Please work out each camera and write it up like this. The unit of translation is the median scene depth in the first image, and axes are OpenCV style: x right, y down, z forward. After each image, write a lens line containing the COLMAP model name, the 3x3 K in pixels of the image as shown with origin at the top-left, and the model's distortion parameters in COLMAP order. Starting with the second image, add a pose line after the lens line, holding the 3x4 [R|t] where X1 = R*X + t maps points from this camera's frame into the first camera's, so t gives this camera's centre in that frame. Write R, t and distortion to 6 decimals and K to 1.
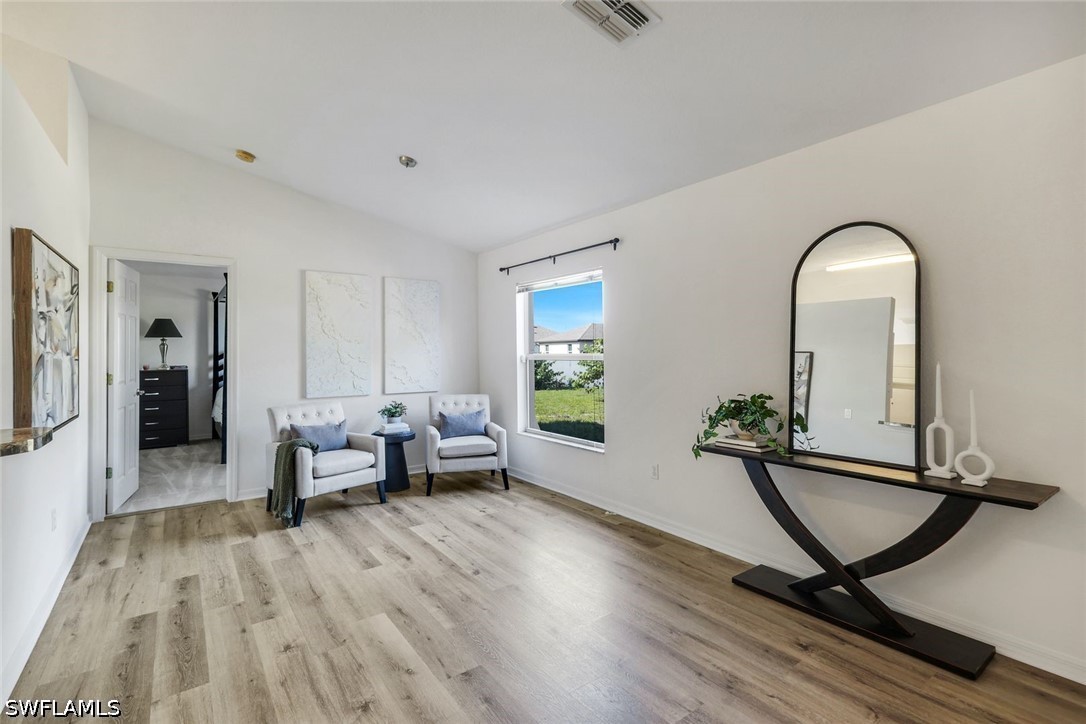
lens RADIAL K [[500.0, 0, 545.3], [0, 500.0, 347.9], [0, 0, 1]] dist [0.008052, 0.000490]
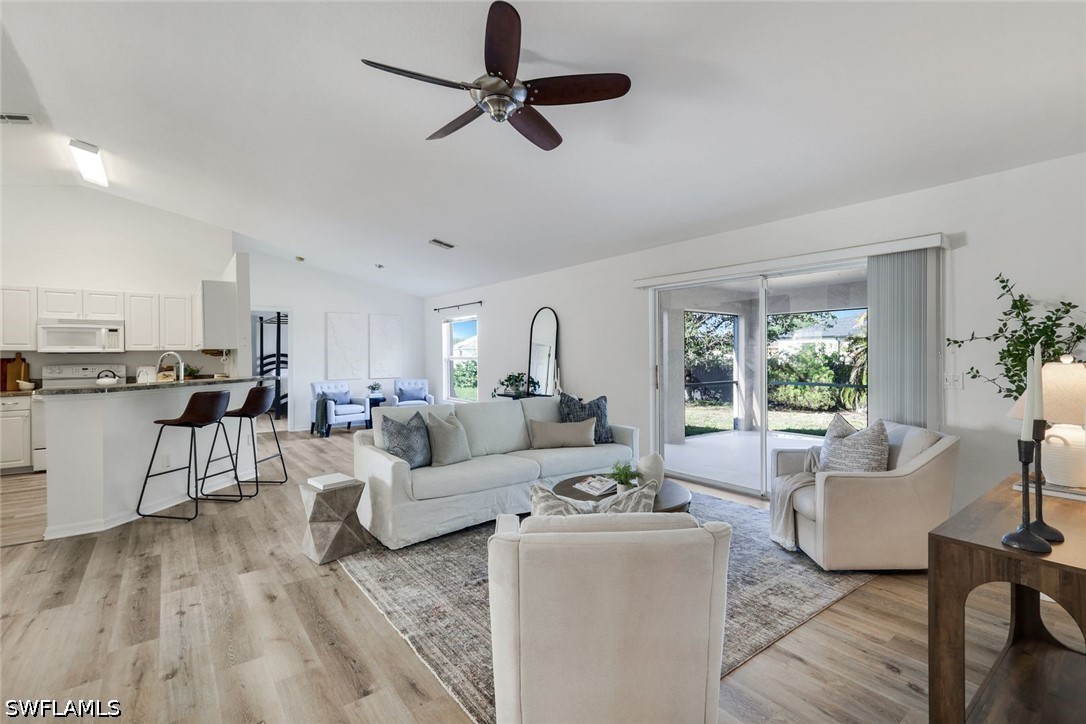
lens RADIAL K [[498.1, 0, 541.2], [0, 498.1, 356.1], [0, 0, 1]] dist [0.003950, 0.000276]
pose [[0.999938, 0.001035, 0.011064, 0.521443], [-0.001142, 0.999952, 0.009685, -0.013755], [-0.011054, -0.009697, 0.999892, -1.511327]]
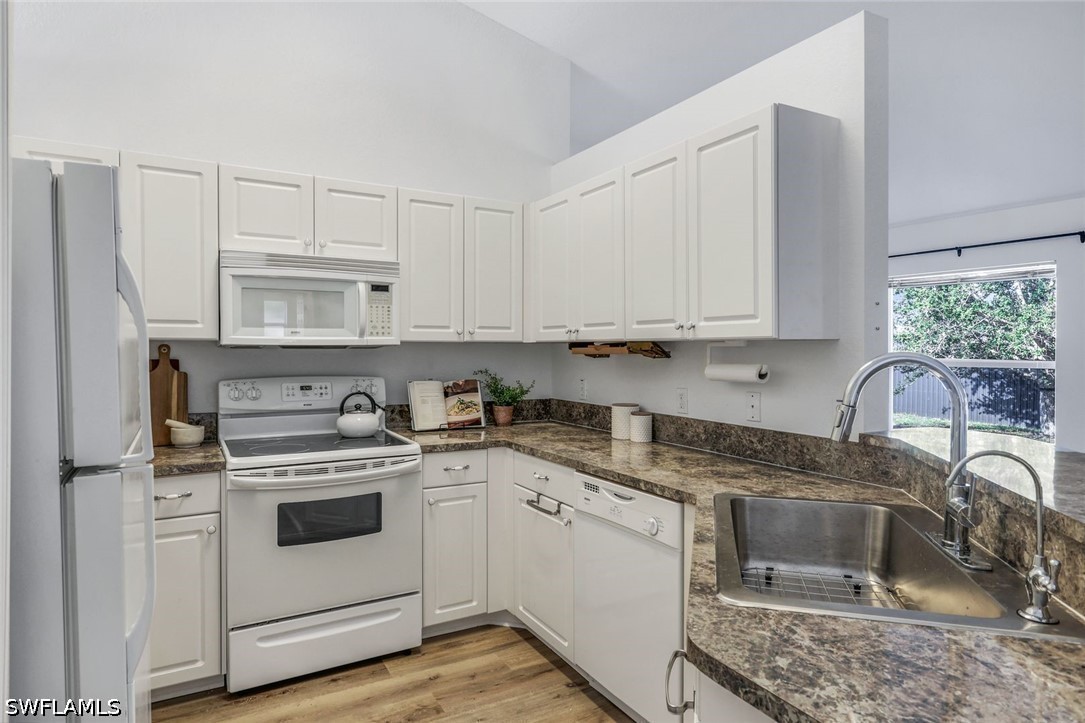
lens RADIAL K [[631.6, 0, 542.2], [0, 631.6, 353.9], [0, 0, 1]] dist [0.001178, 0.000429]
pose [[0.992436, 0.012189, -0.122153, -0.962381], [-0.010500, 0.999840, 0.014460, -0.011108], [0.122310, -0.013068, 0.992406, -0.286470]]
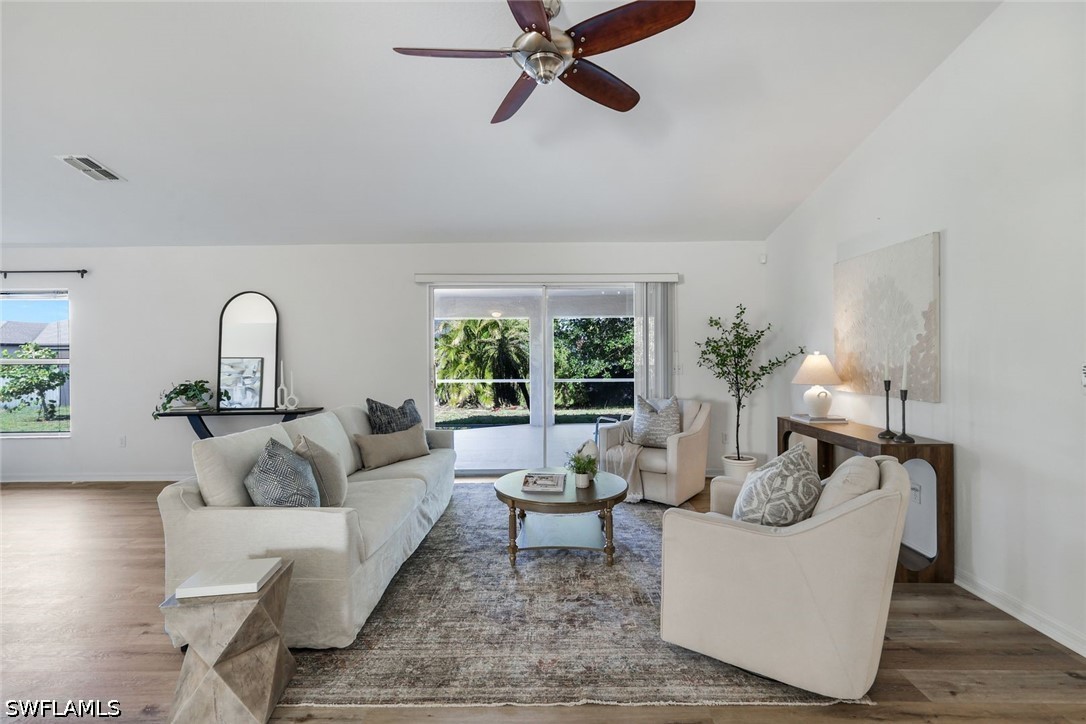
lens RADIAL K [[491.8, 0, 547.2], [0, 491.8, 357.4], [0, 0, 1]] dist [0.000930, 0.000434]
pose [[0.597475, -0.001665, 0.801886, -0.235177], [-0.001125, 0.999995, 0.002914, 0.006342], [-0.801887, -0.002643, 0.597470, -1.036812]]
